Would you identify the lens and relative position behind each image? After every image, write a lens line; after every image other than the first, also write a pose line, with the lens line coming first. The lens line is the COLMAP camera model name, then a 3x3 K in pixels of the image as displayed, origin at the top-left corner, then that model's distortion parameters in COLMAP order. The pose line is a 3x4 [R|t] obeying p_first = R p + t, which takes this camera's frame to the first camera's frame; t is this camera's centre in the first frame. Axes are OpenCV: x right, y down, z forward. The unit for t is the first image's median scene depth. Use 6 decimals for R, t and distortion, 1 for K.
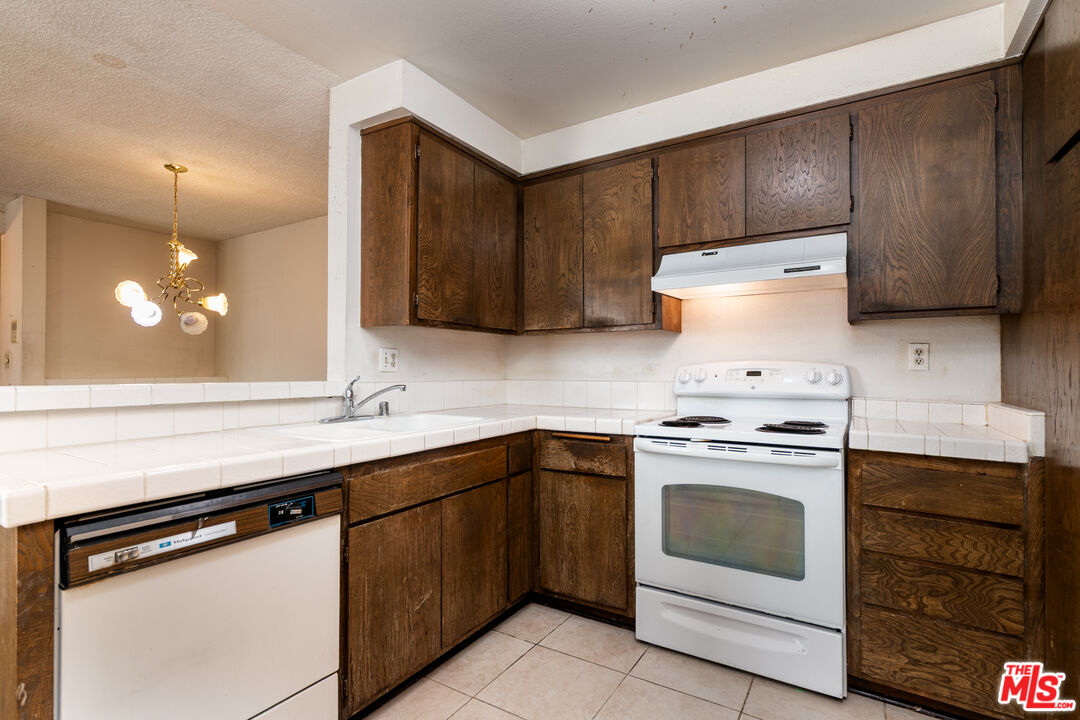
lens RADIAL K [[526.0, 0, 511.8], [0, 526.0, 365.0], [0, 0, 1]] dist [-0.001595, -0.000180]
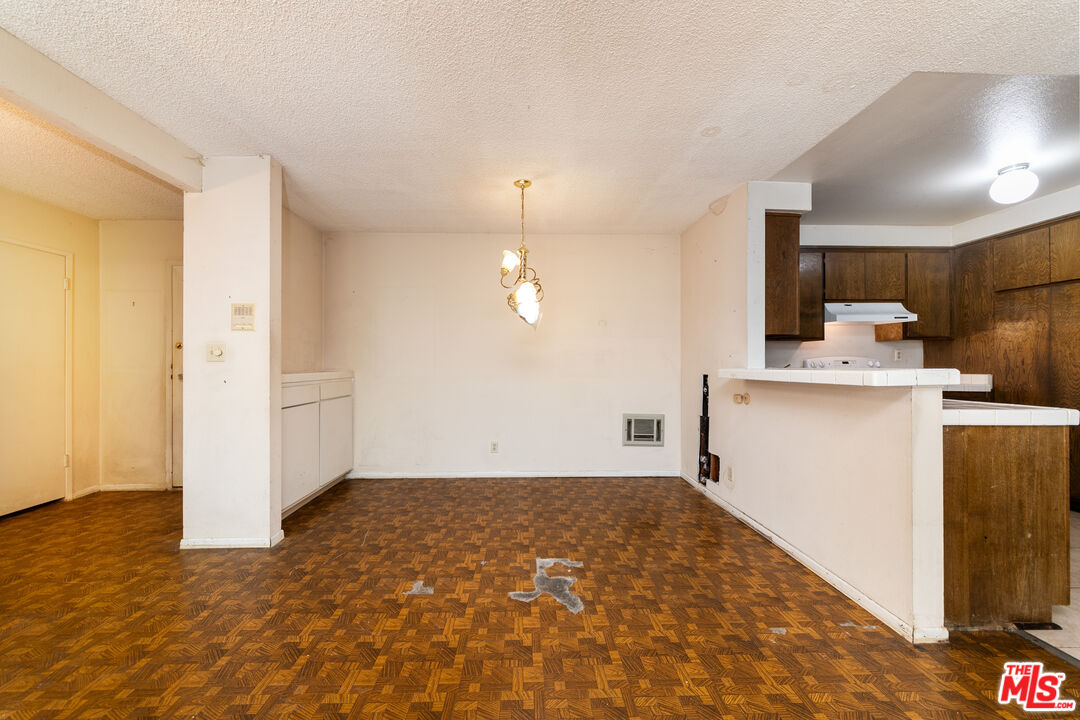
lens RADIAL K [[417.5, 0, 534.6], [0, 417.5, 354.5], [0, 0, 1]] dist [0.000568, 0.000140]
pose [[0.819180, 0.005858, 0.573506, -1.595209], [-0.001953, 0.999971, -0.007424, -0.001783], [-0.573533, 0.004961, 0.819168, 0.362396]]
